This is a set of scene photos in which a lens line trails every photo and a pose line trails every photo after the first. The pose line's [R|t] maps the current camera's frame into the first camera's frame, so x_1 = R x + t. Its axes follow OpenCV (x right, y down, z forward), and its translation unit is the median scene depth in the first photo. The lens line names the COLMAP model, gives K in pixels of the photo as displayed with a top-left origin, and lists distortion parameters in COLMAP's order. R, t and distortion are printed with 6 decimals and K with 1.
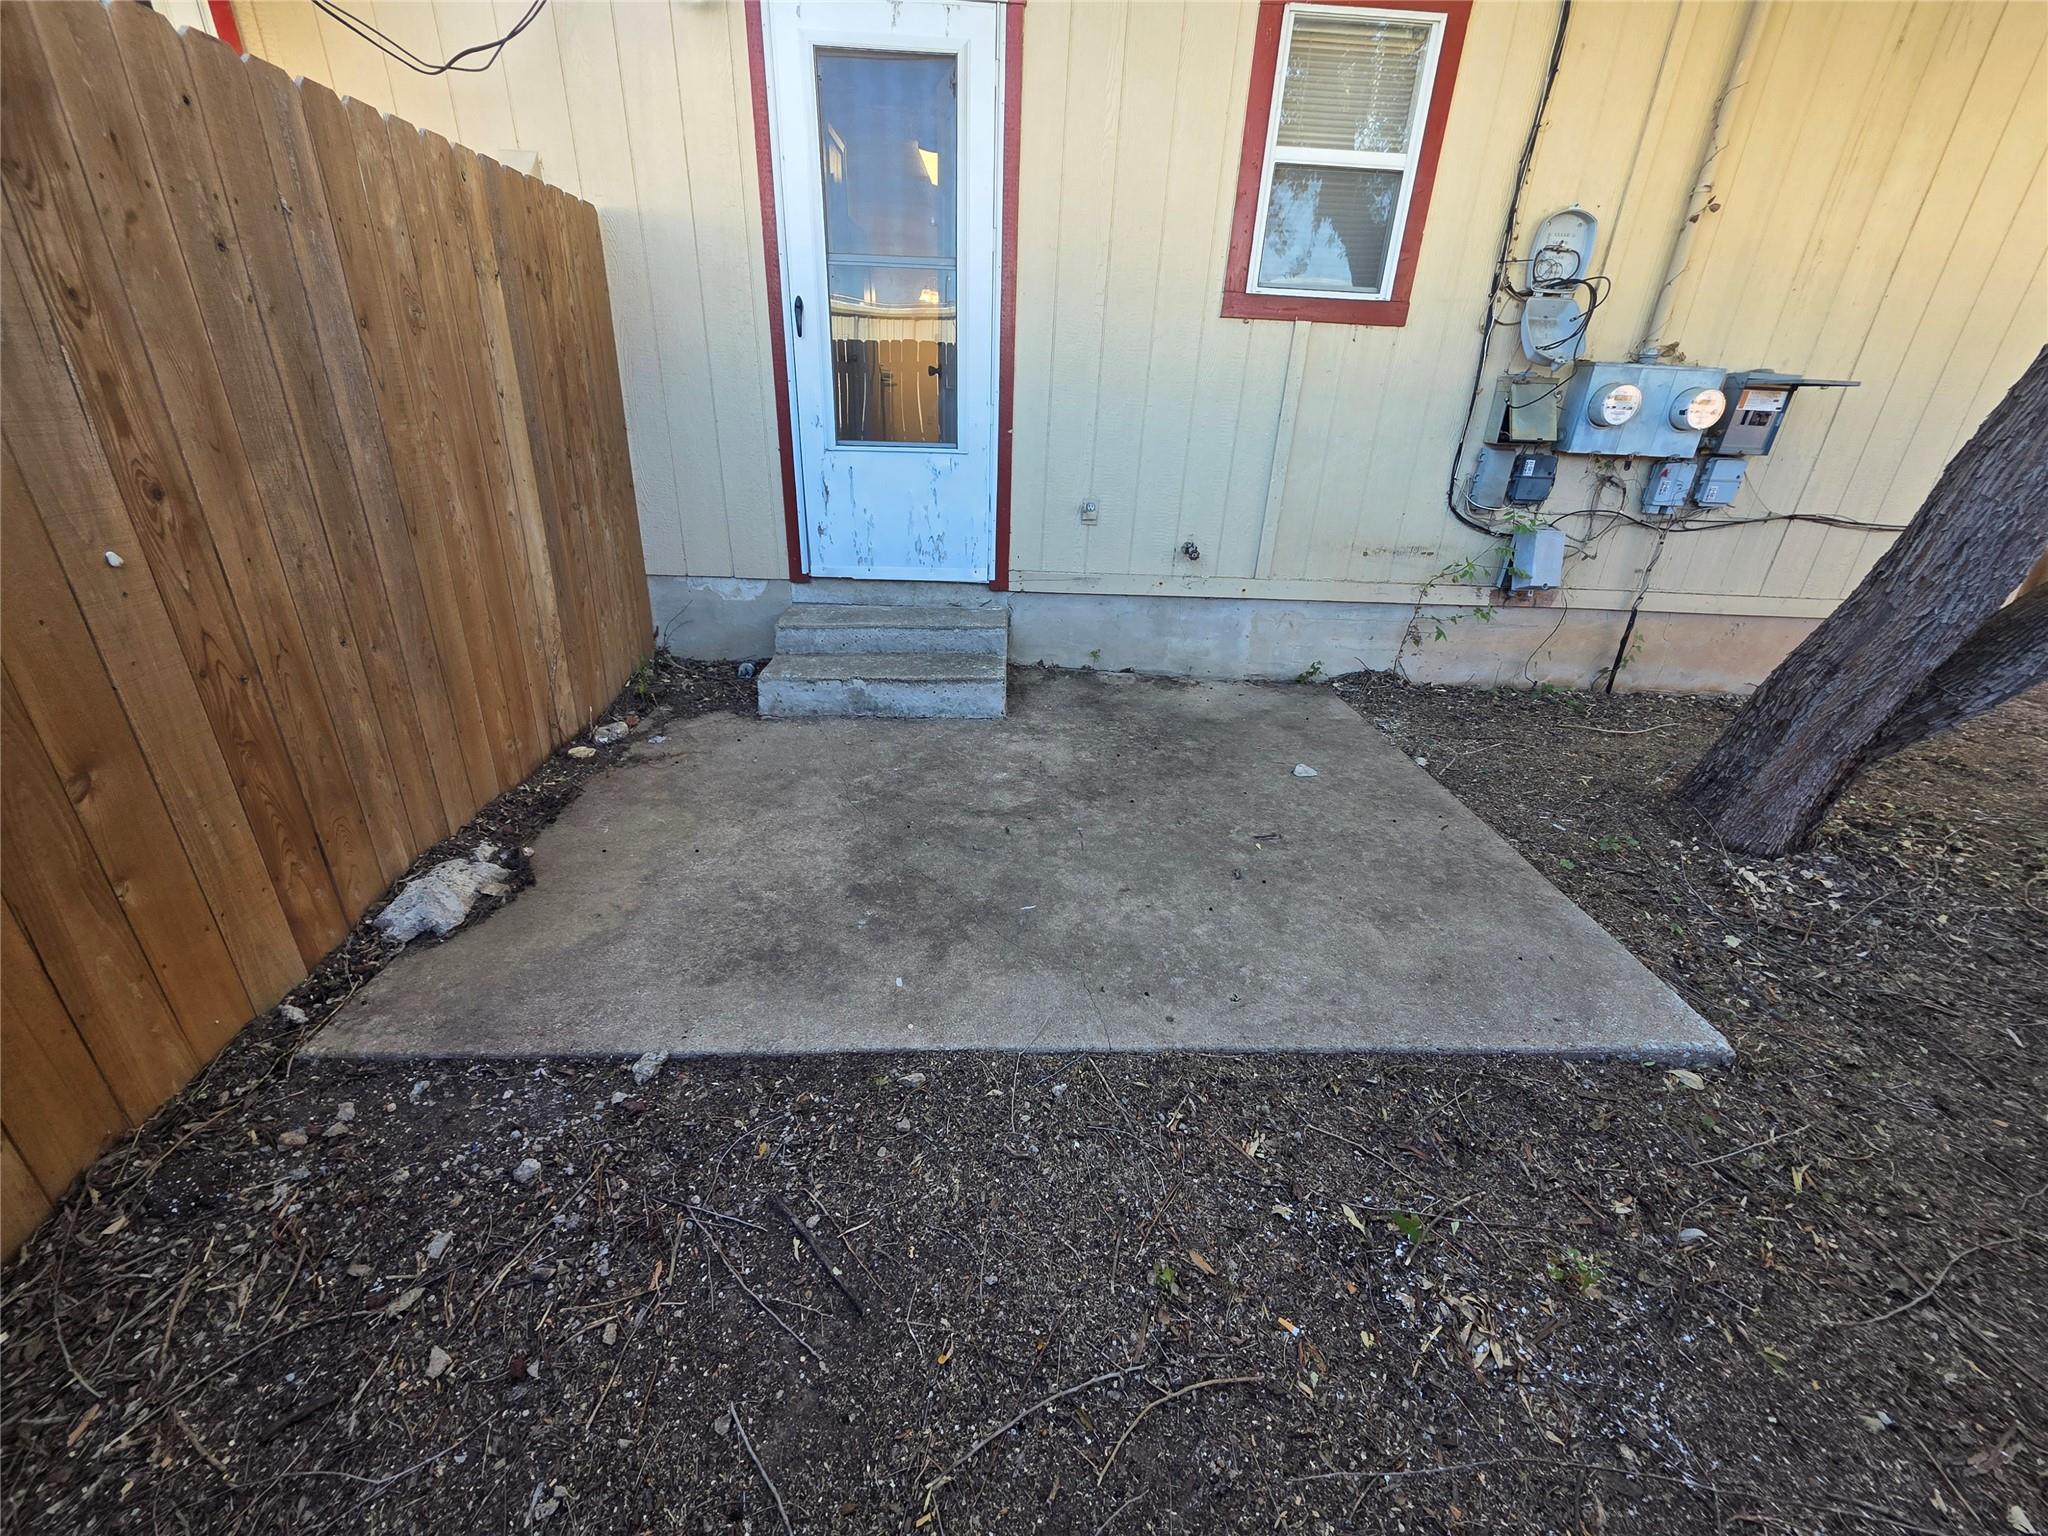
lens RADIAL K [[818.6, 0, 1023.1], [0, 818.6, 765.8], [0, 0, 1]] dist [-0.001183, 0.000000]
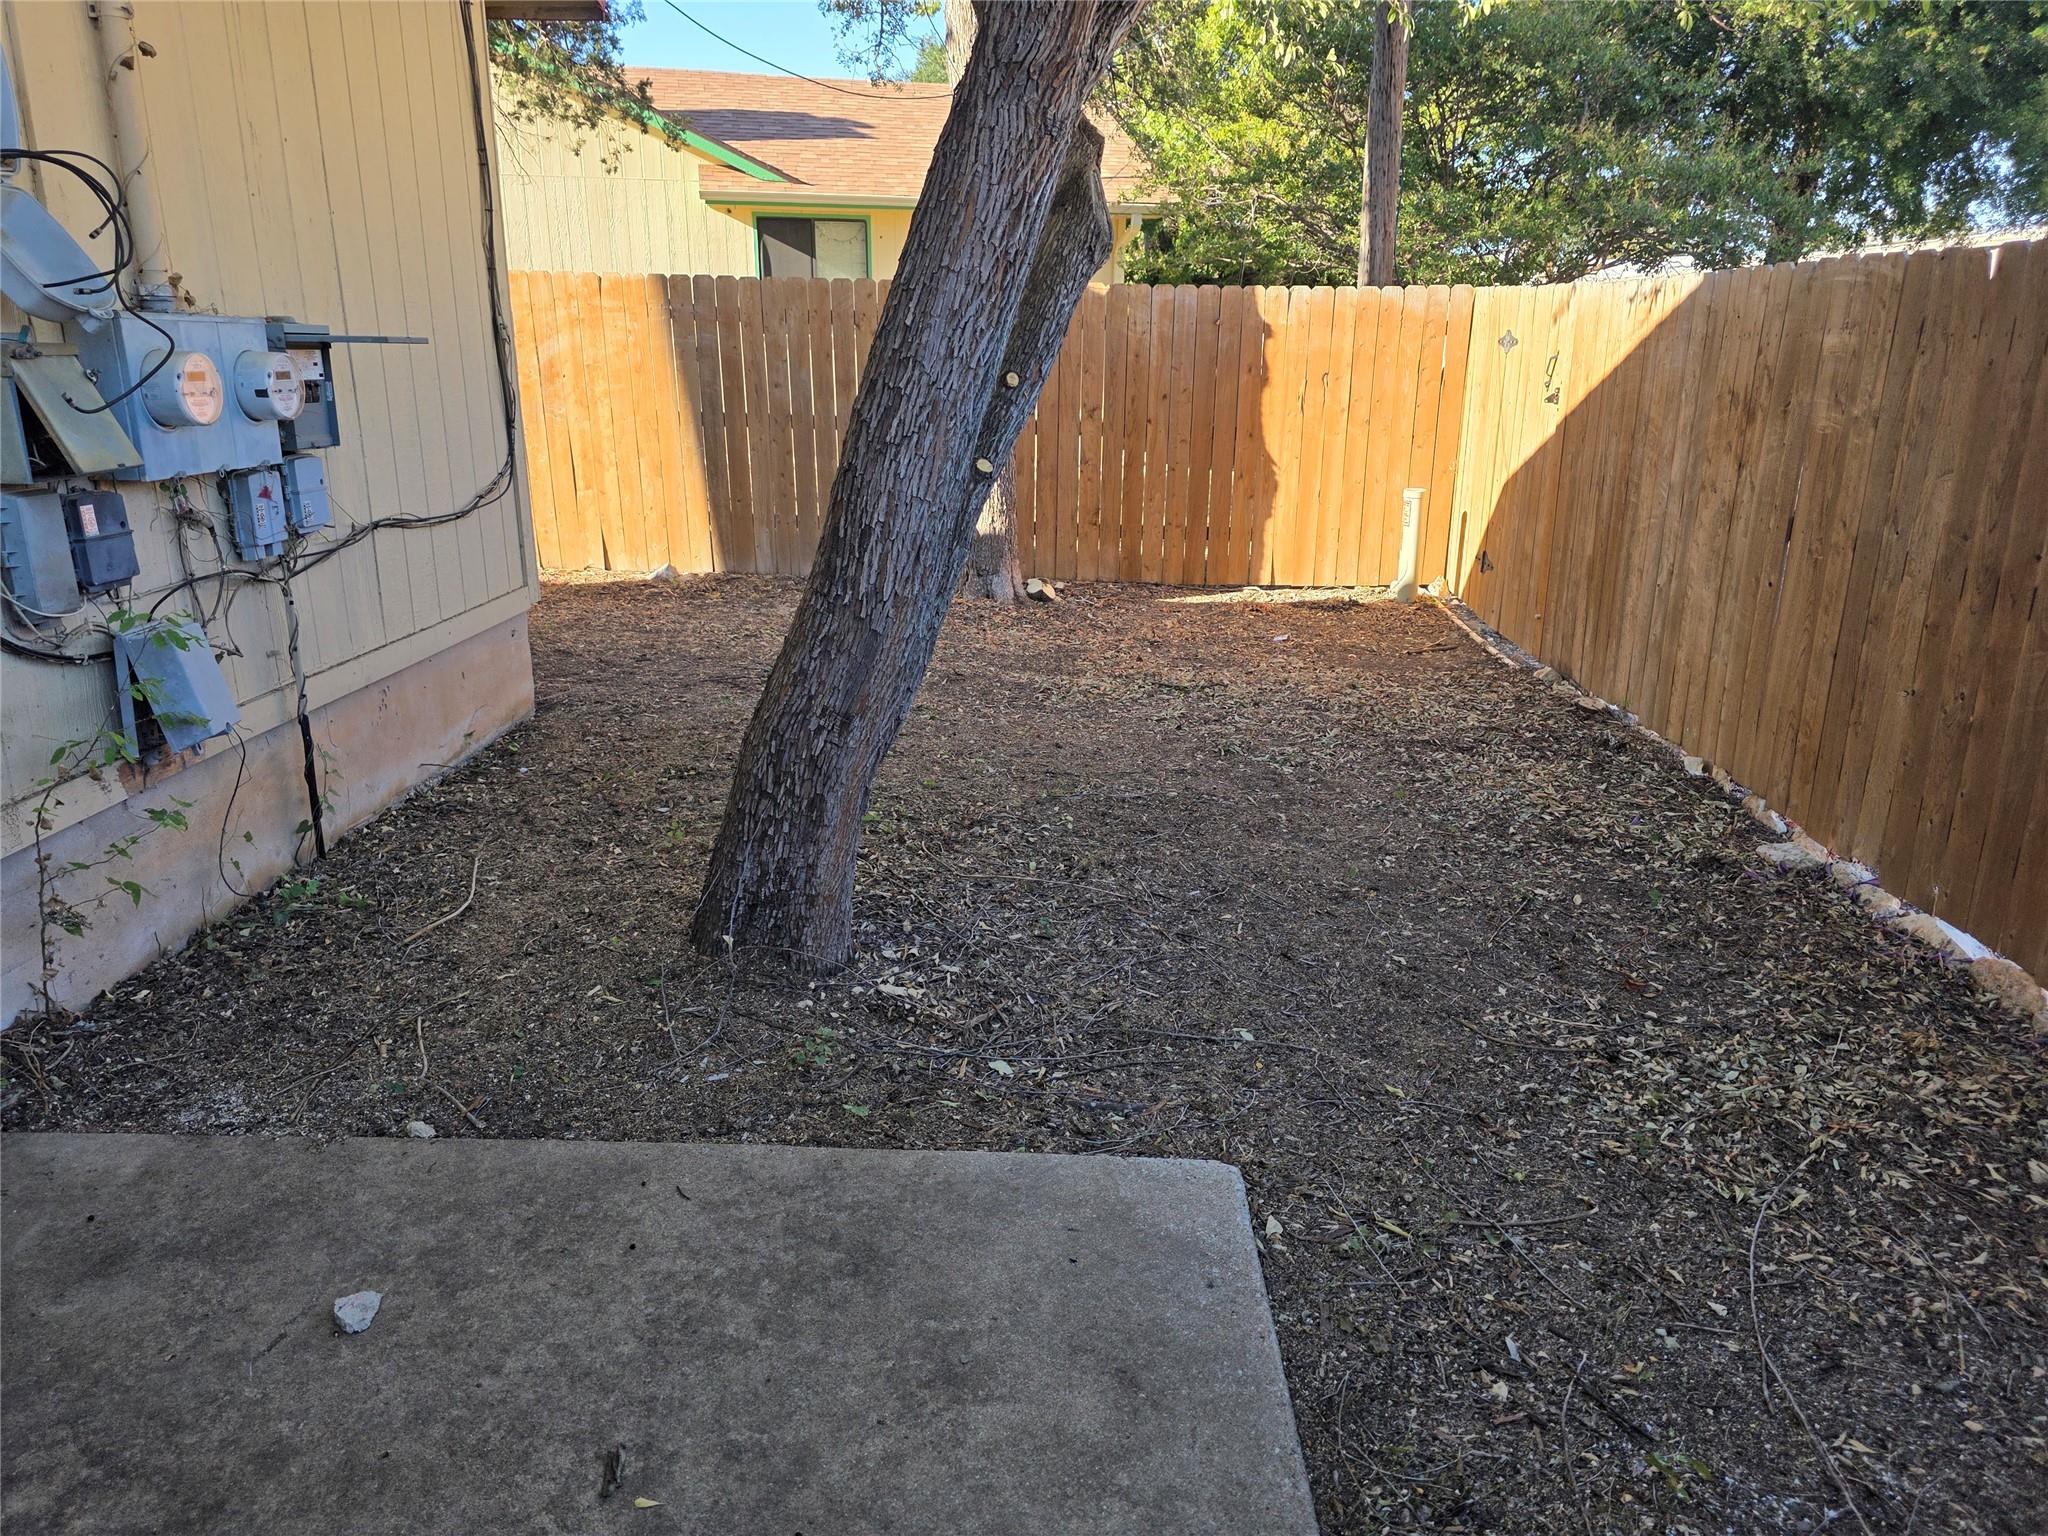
lens RADIAL K [[1379.4, 0, 1025.1], [0, 1379.4, 771.7], [0, 0, 1]] dist [0.036050, -0.030017]
pose [[0.056549, -0.328016, 0.942978, -0.164351], [0.402429, 0.871855, 0.279142, -0.232564], [-0.913703, 0.363696, 0.181306, 0.385699]]
